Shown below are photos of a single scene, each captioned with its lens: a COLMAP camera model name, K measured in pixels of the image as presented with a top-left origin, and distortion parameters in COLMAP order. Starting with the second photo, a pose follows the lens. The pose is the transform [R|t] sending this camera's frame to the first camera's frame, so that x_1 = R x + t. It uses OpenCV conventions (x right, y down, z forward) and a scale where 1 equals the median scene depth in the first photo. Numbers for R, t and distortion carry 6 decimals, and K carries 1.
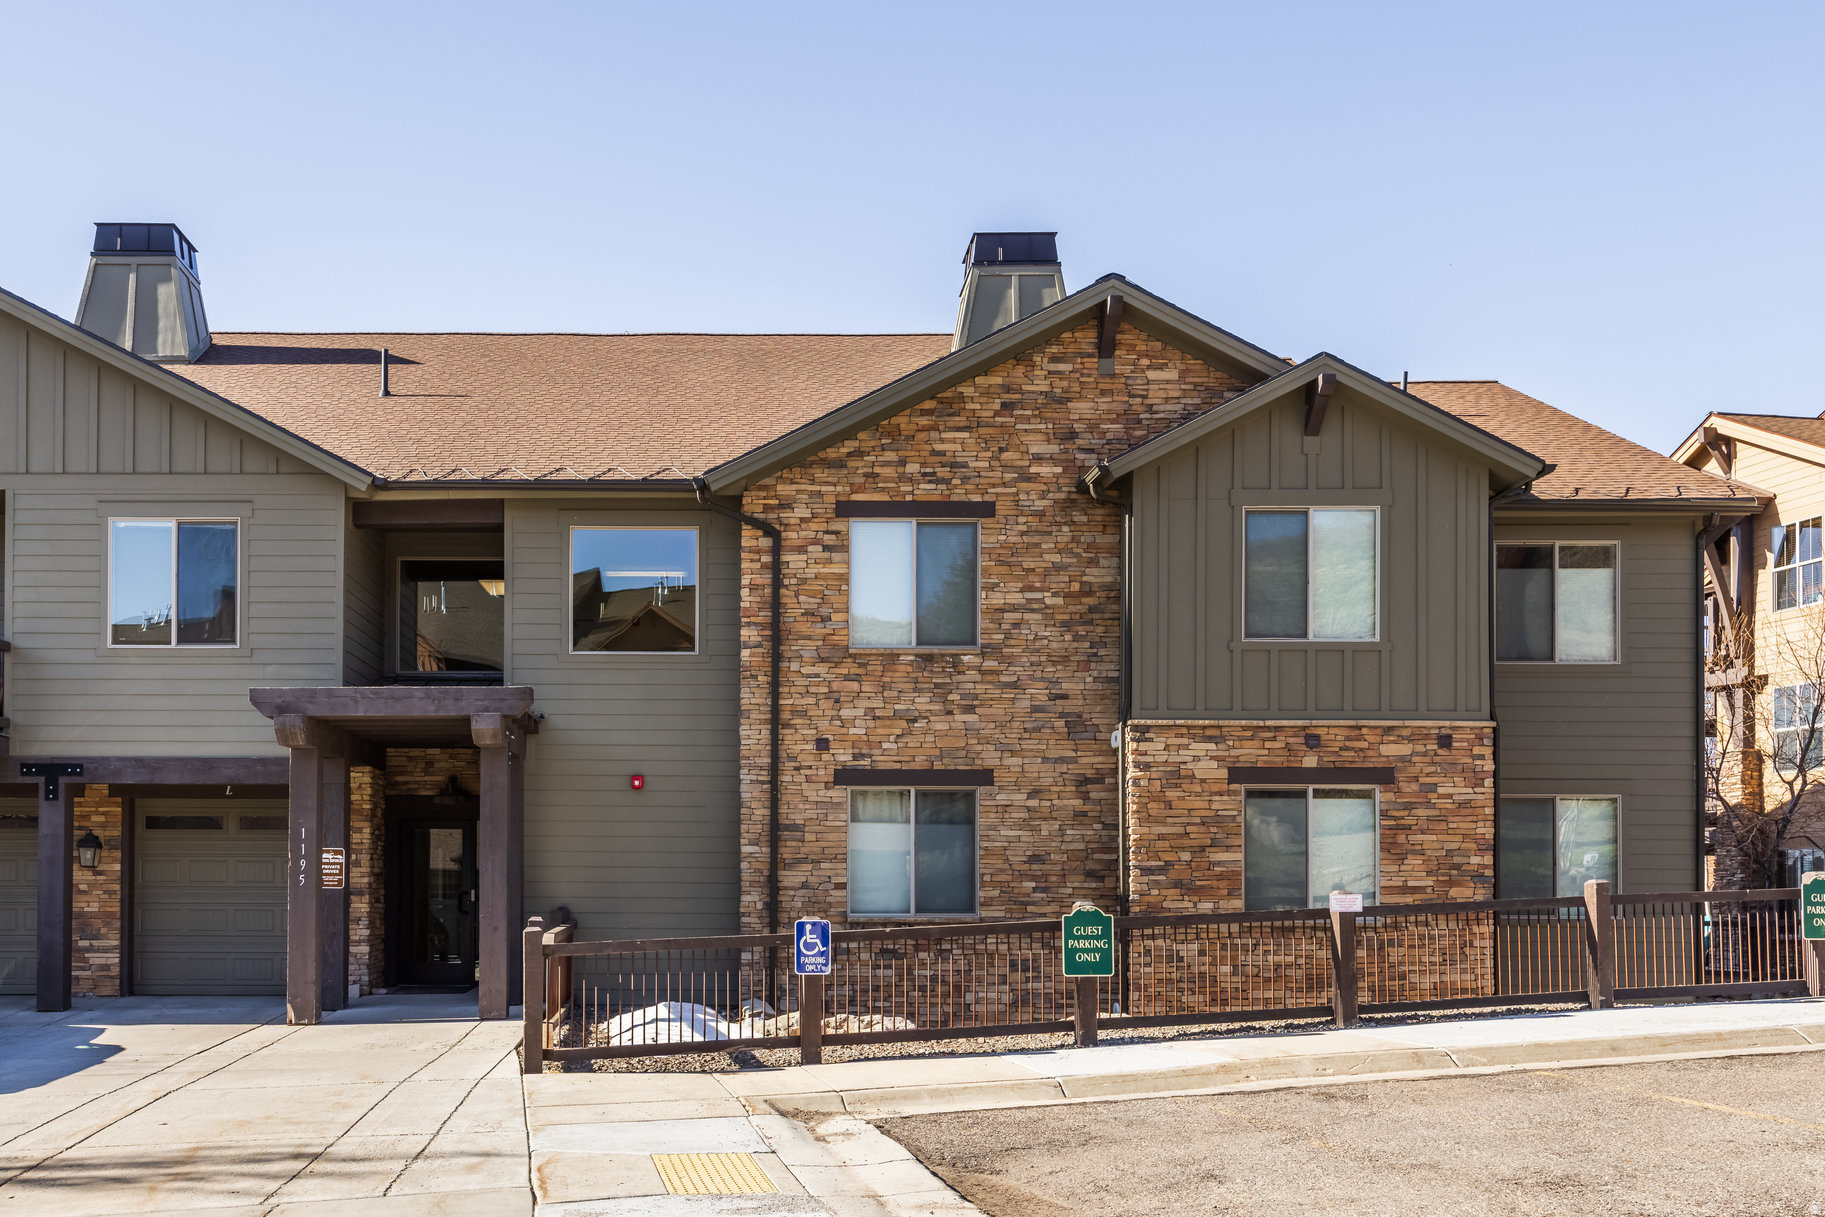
lens RADIAL K [[2472.7, 0, 912.5], [0, 2472.7, 608.5], [0, 0, 1]] dist [0.014779, 0.068519]
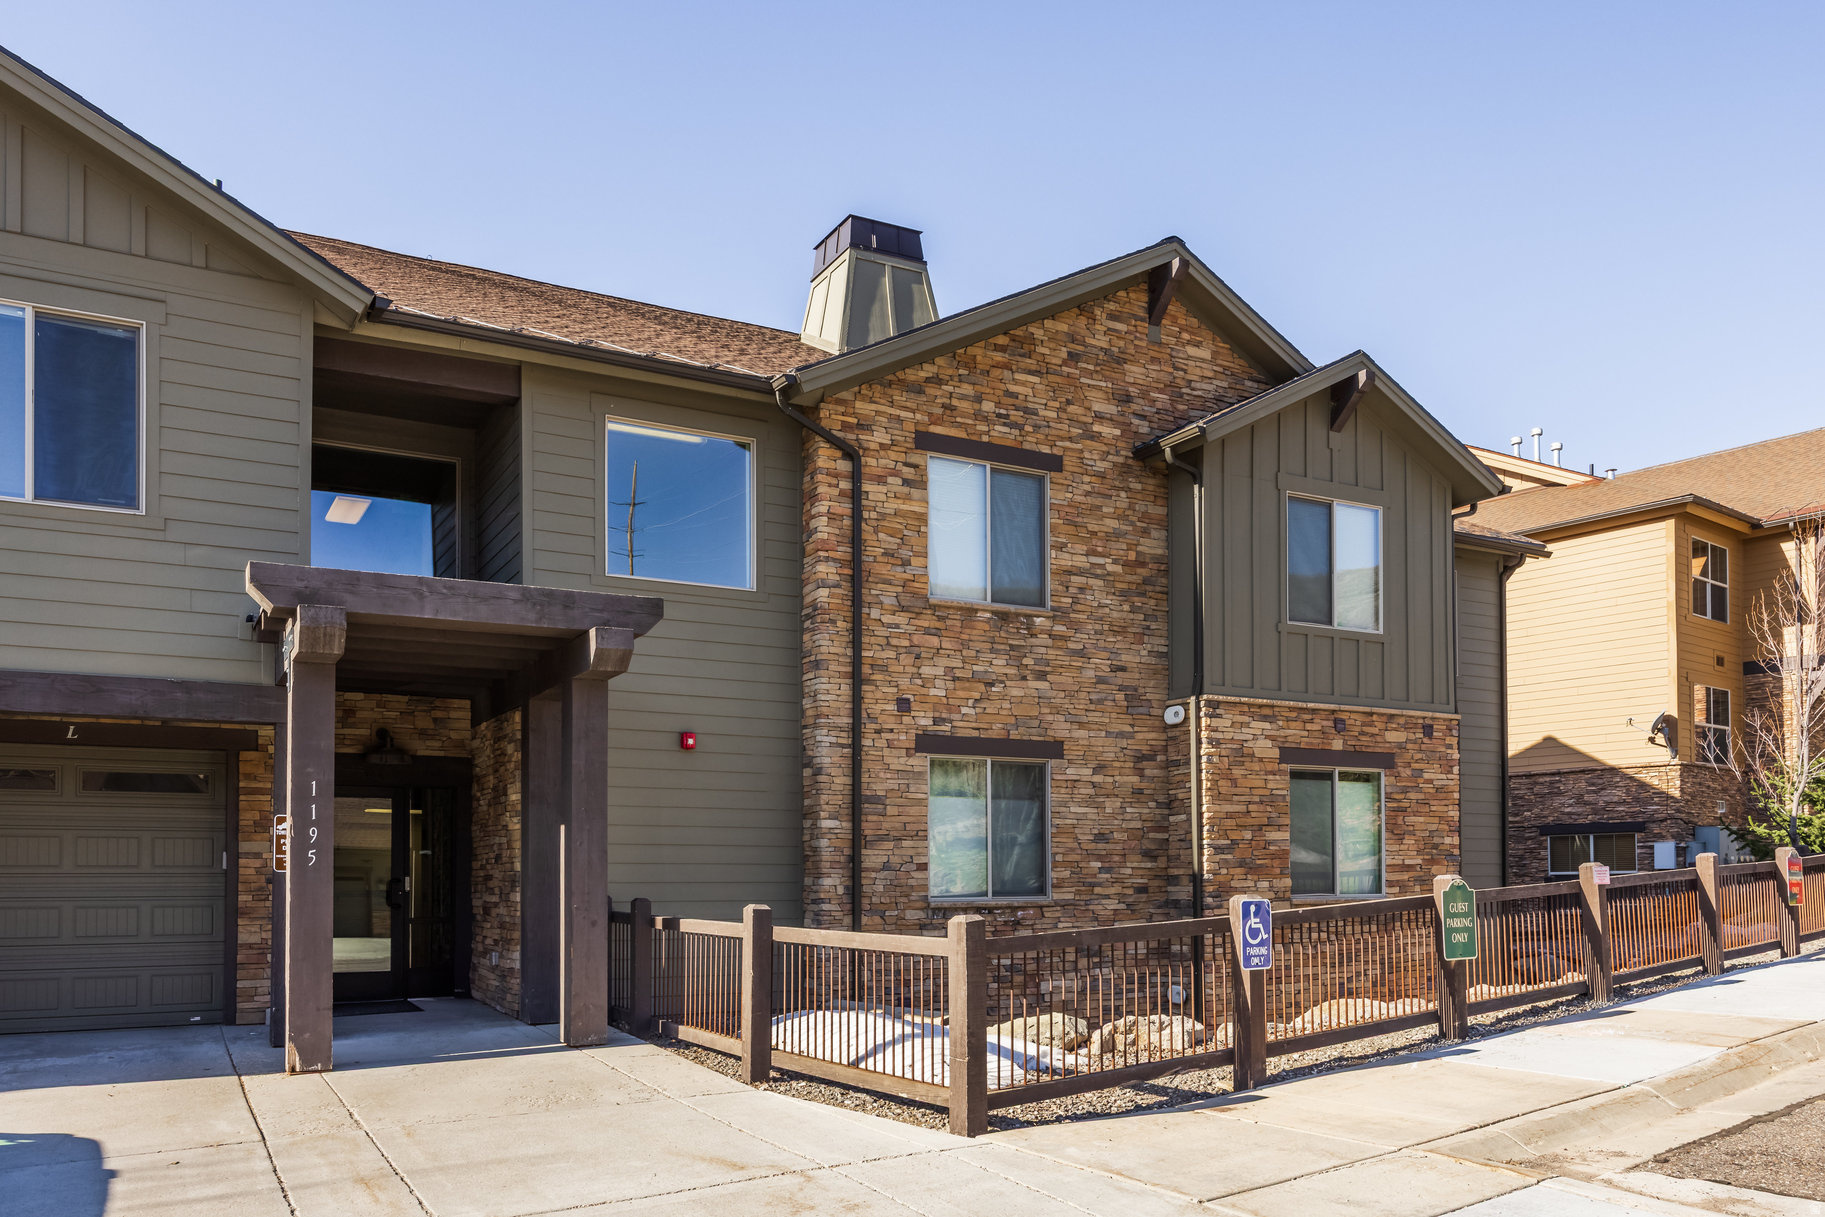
lens RADIAL K [[1624.6, 0, 1130.7], [0, 1624.6, 760.4], [0, 0, 1]] dist [0.004855, 0.007031]
pose [[0.842703, 0.030364, 0.537522, -0.274829], [-0.048302, 0.998646, 0.019313, 0.059174], [-0.536208, -0.042238, 0.843029, 0.471370]]
